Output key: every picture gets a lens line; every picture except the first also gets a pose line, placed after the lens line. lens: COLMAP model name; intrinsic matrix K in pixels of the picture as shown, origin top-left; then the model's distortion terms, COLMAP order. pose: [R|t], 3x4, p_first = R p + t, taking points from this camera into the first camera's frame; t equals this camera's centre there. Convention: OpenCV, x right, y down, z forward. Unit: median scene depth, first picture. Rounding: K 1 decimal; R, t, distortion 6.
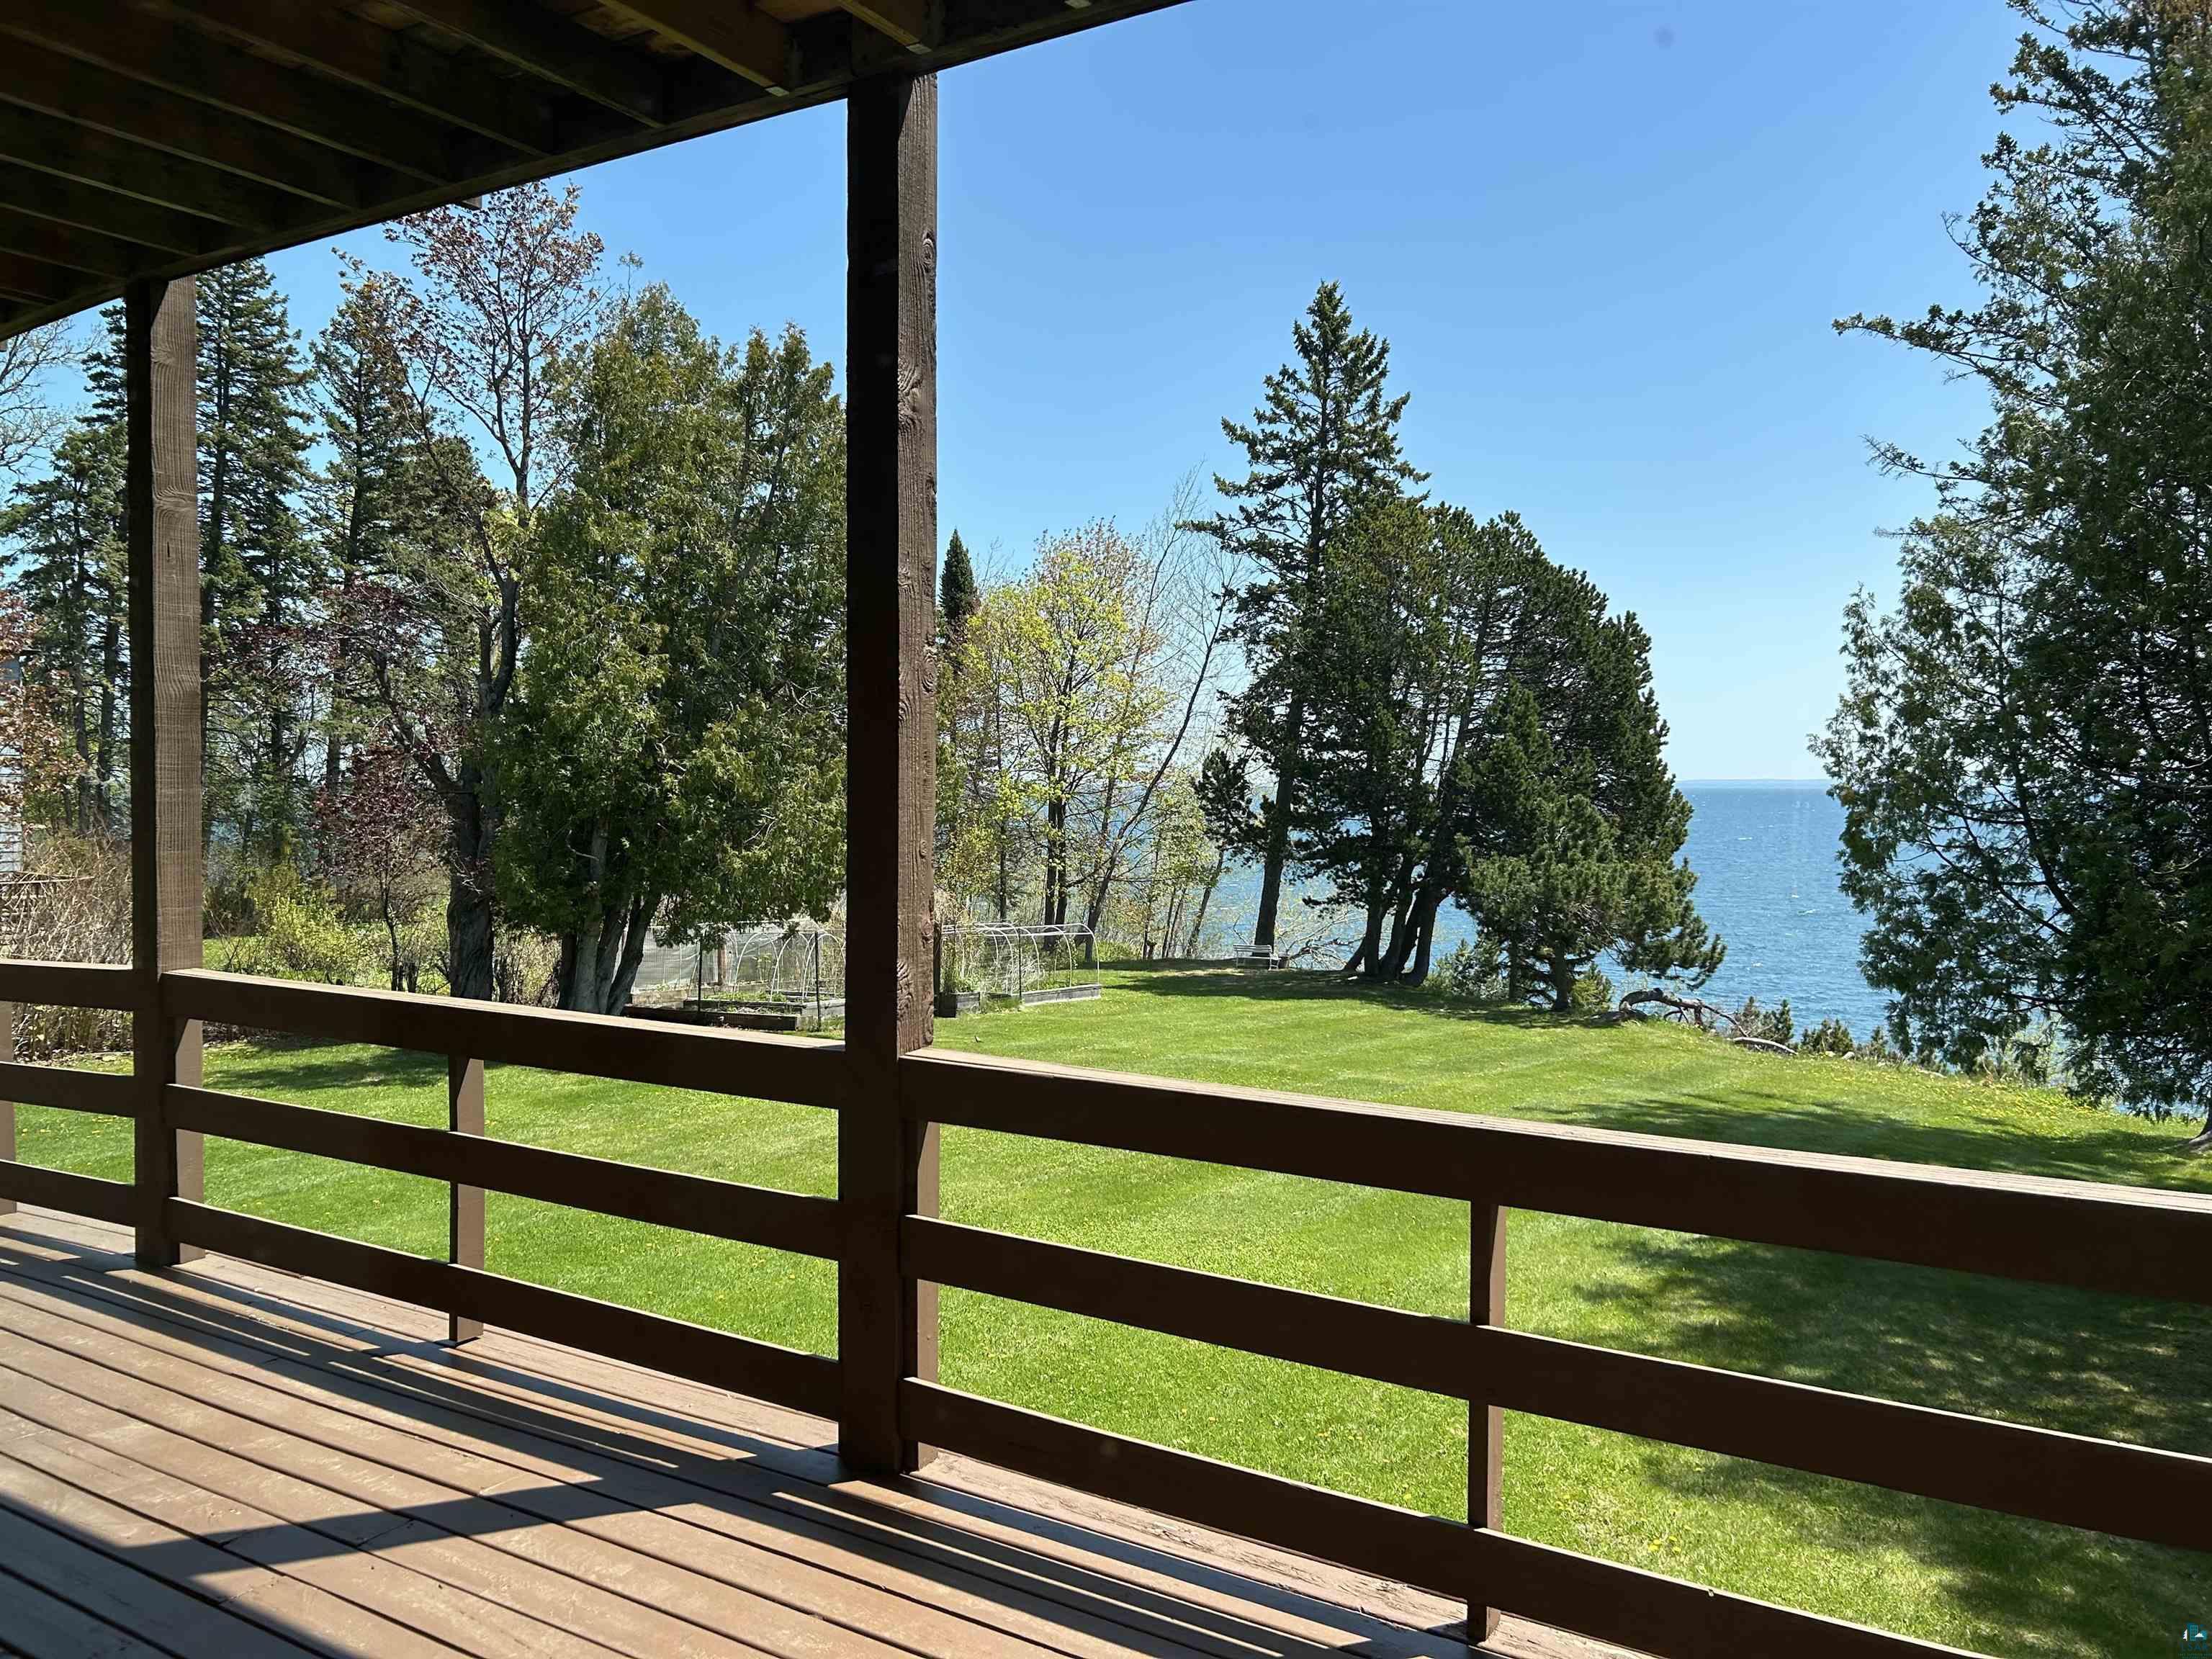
lens RADIAL K [[1660.5, 0, 1095.9], [0, 1660.5, 840.1], [0, 0, 1]] dist [0.067284, -0.074523]
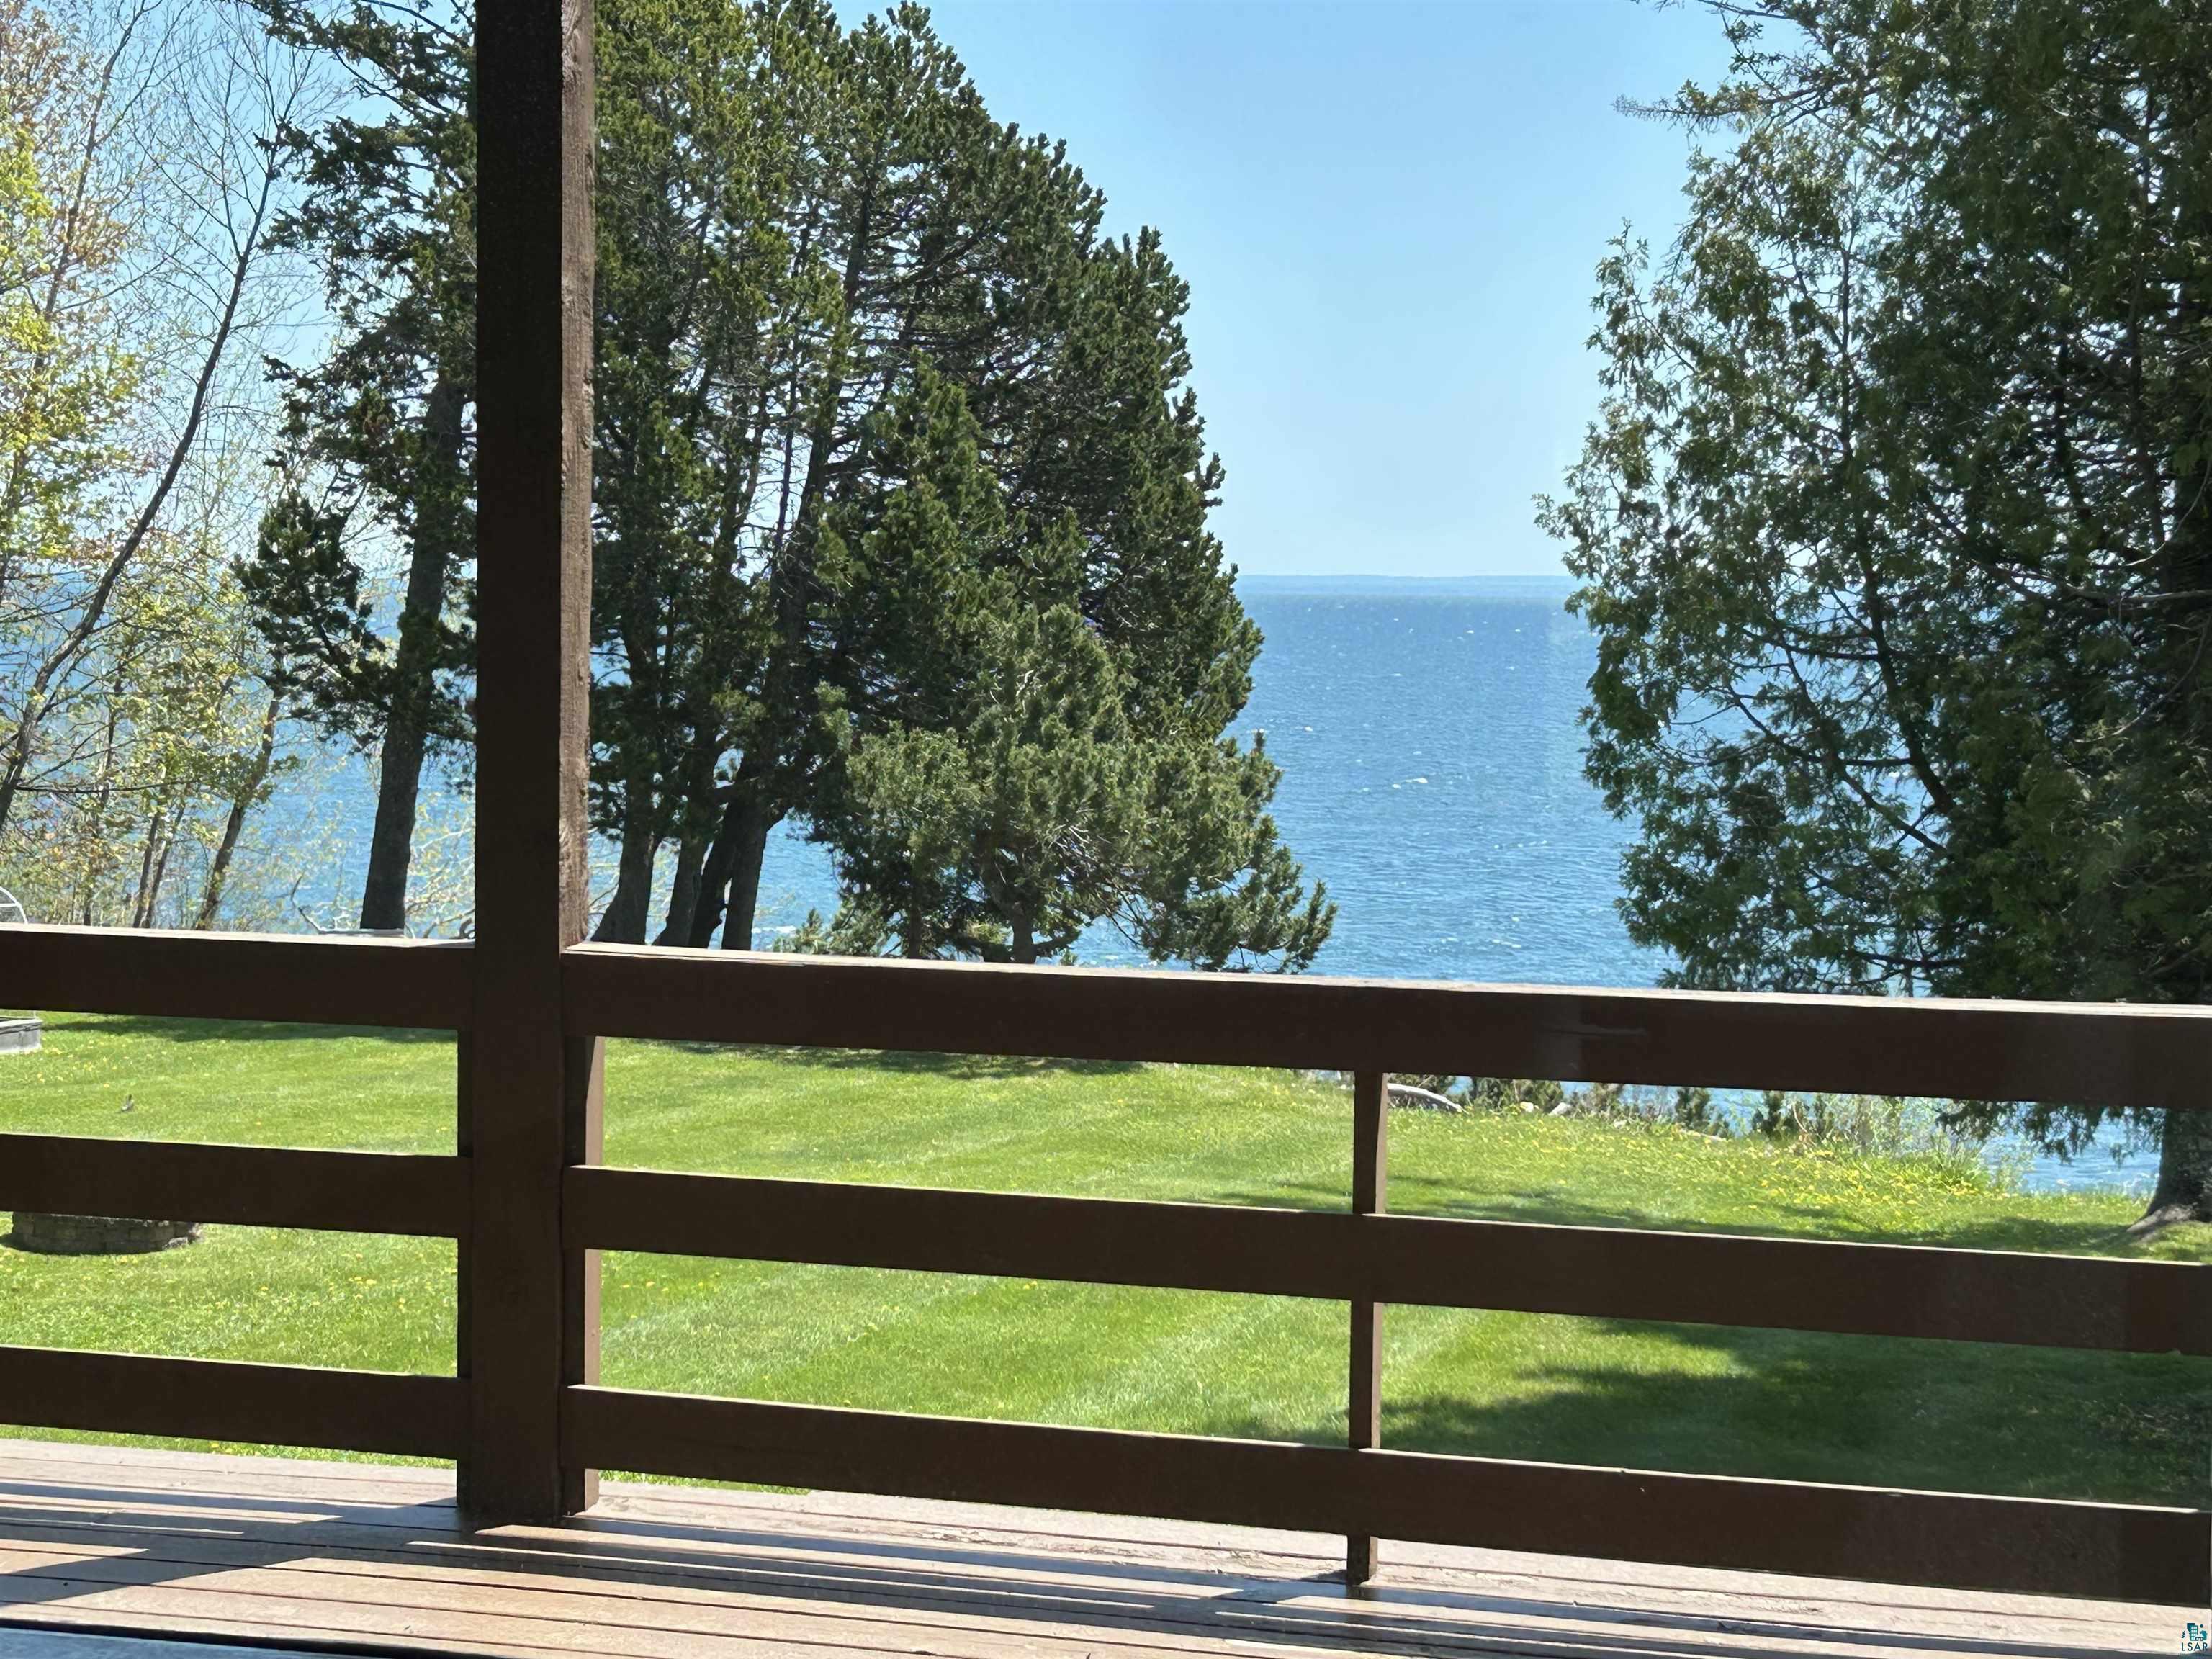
lens RADIAL K [[3814.0, 0, 1075.2], [0, 3814.0, 870.6], [0, 0, 1]] dist [0.128620, 0.000000]
pose [[0.953285, -0.010991, 0.301873, -0.069791], [-0.002060, 0.999078, 0.042882, 0.004478], [-0.302066, -0.041501, 0.952383, -0.110412]]
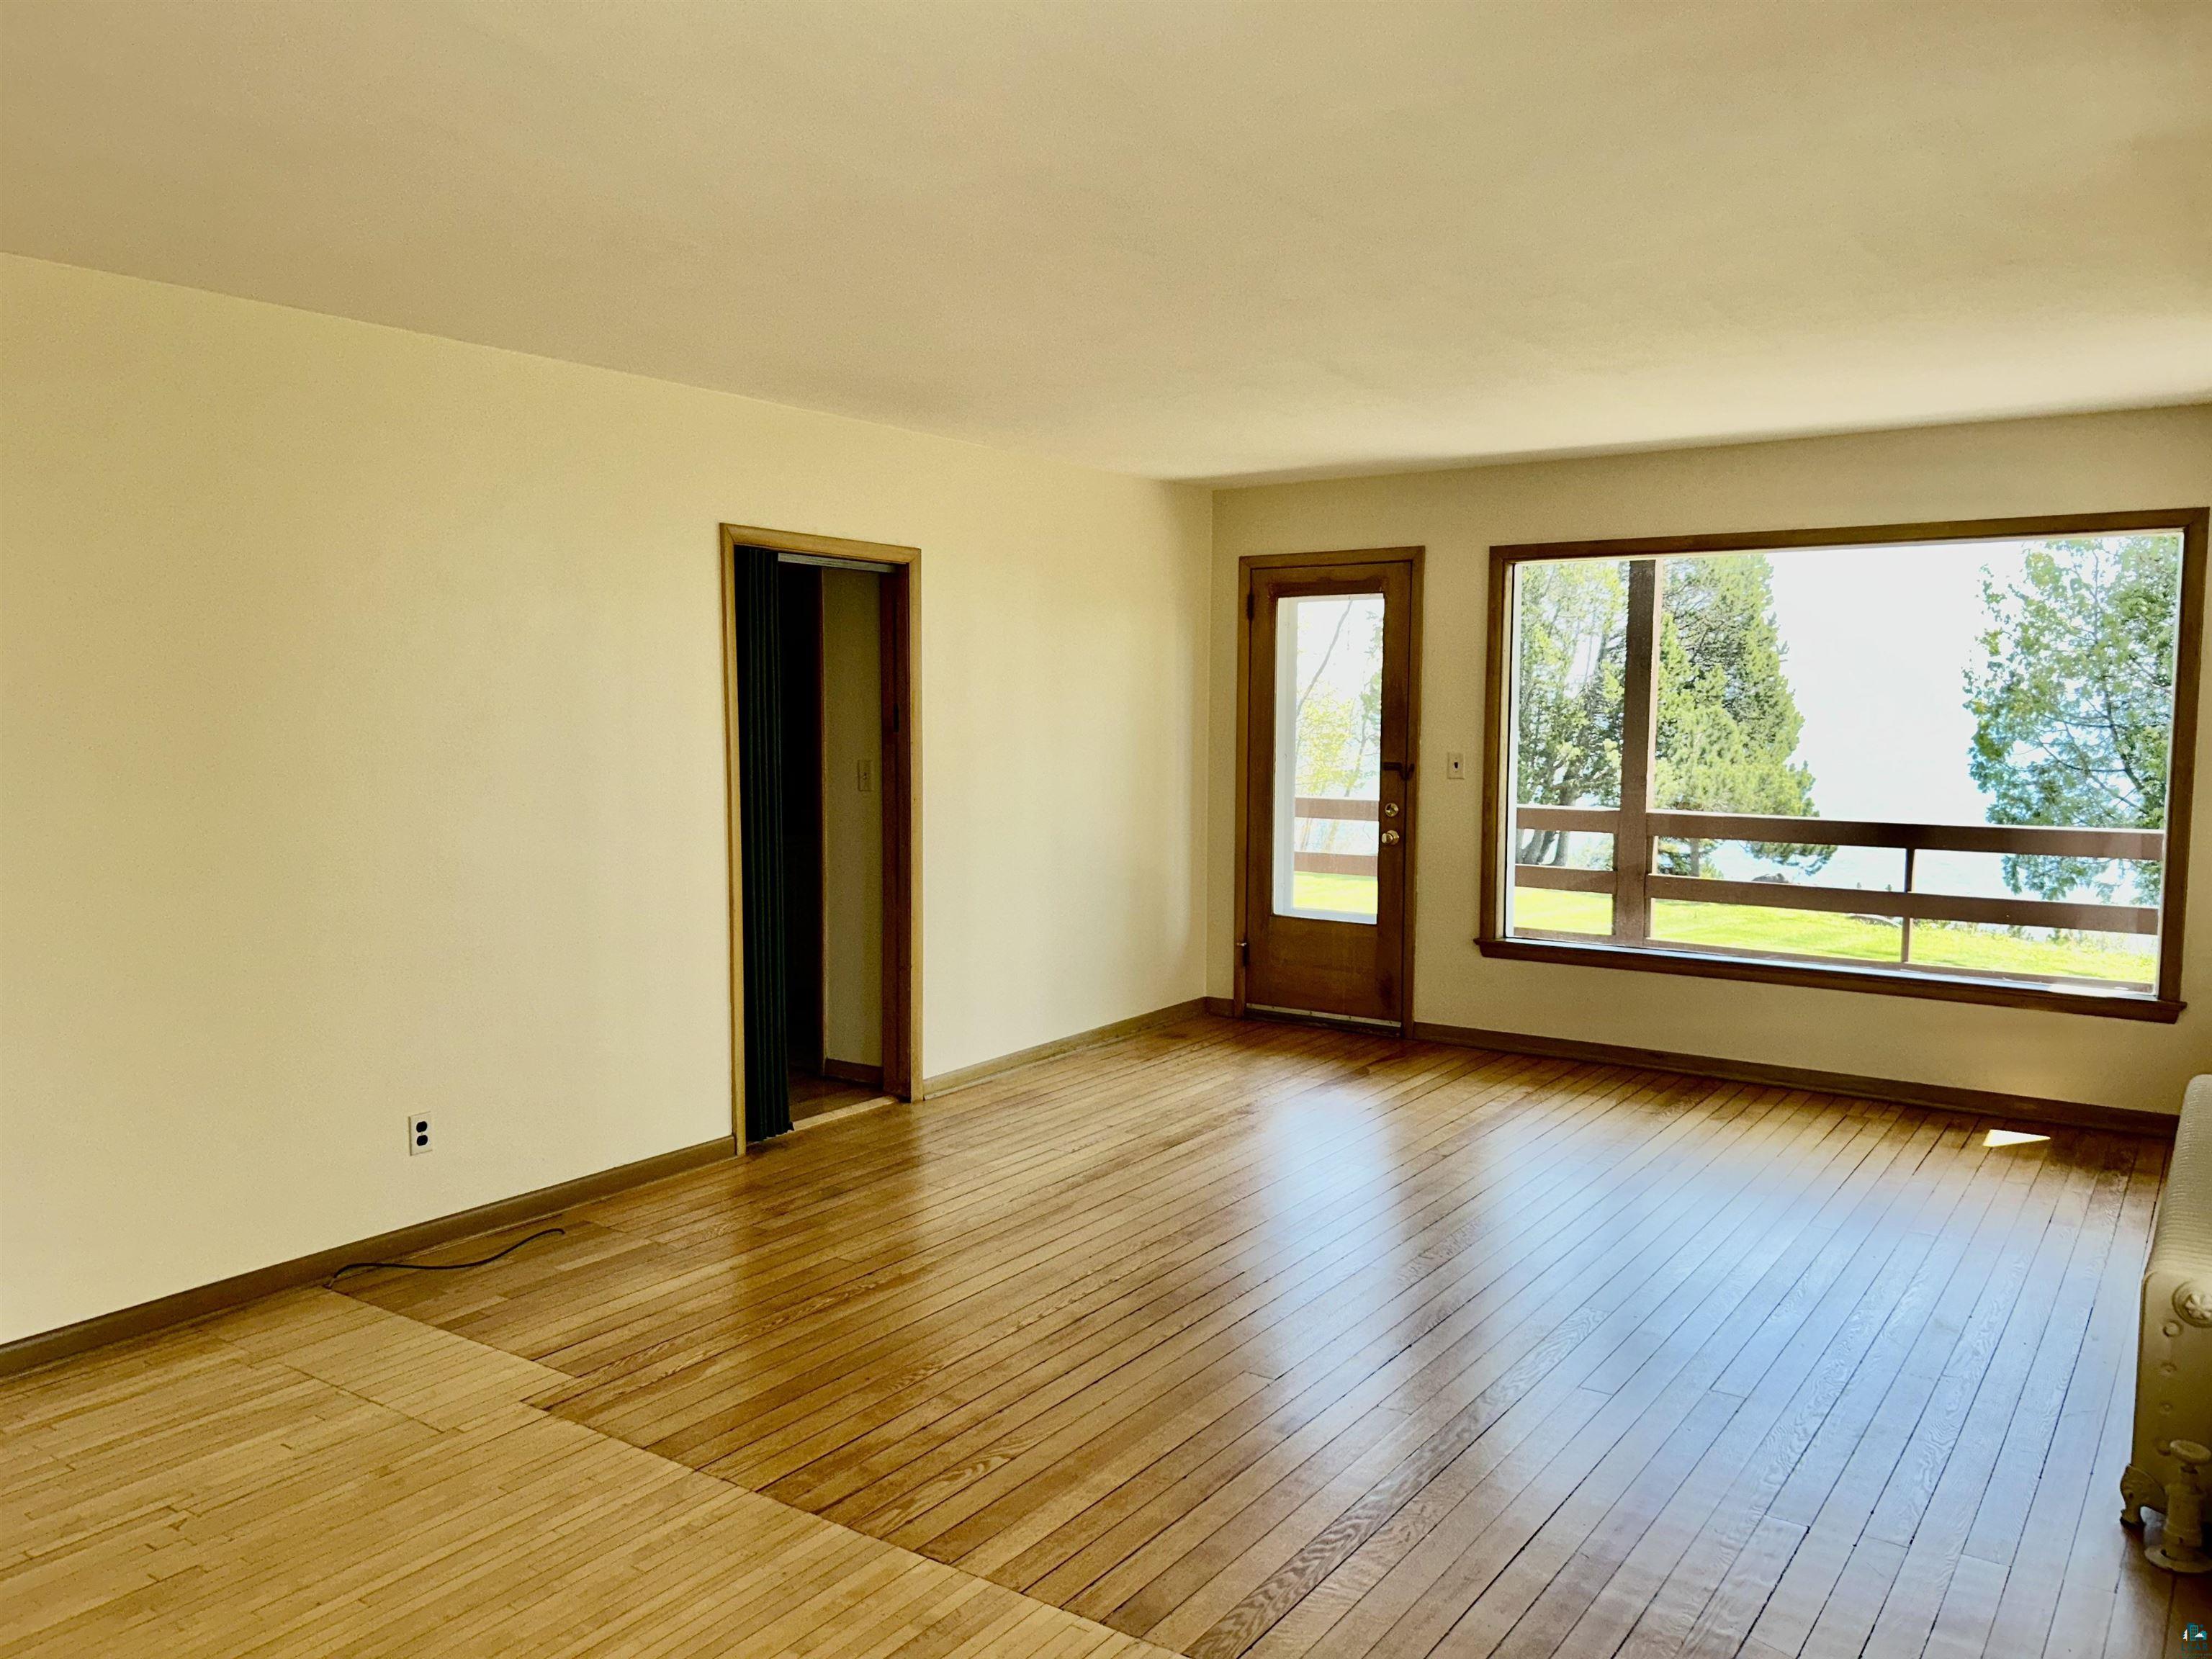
lens RADIAL K [[1660.5, 0, 1094.0], [0, 1660.5, 838.1], [0, 0, 1]] dist [0.067284, -0.074523]
pose [[0.999320, 0.004818, -0.036551, -0.145750], [-0.002911, 0.998640, 0.052062, 0.007405], [0.036752, -0.051921, 0.997975, -0.263127]]
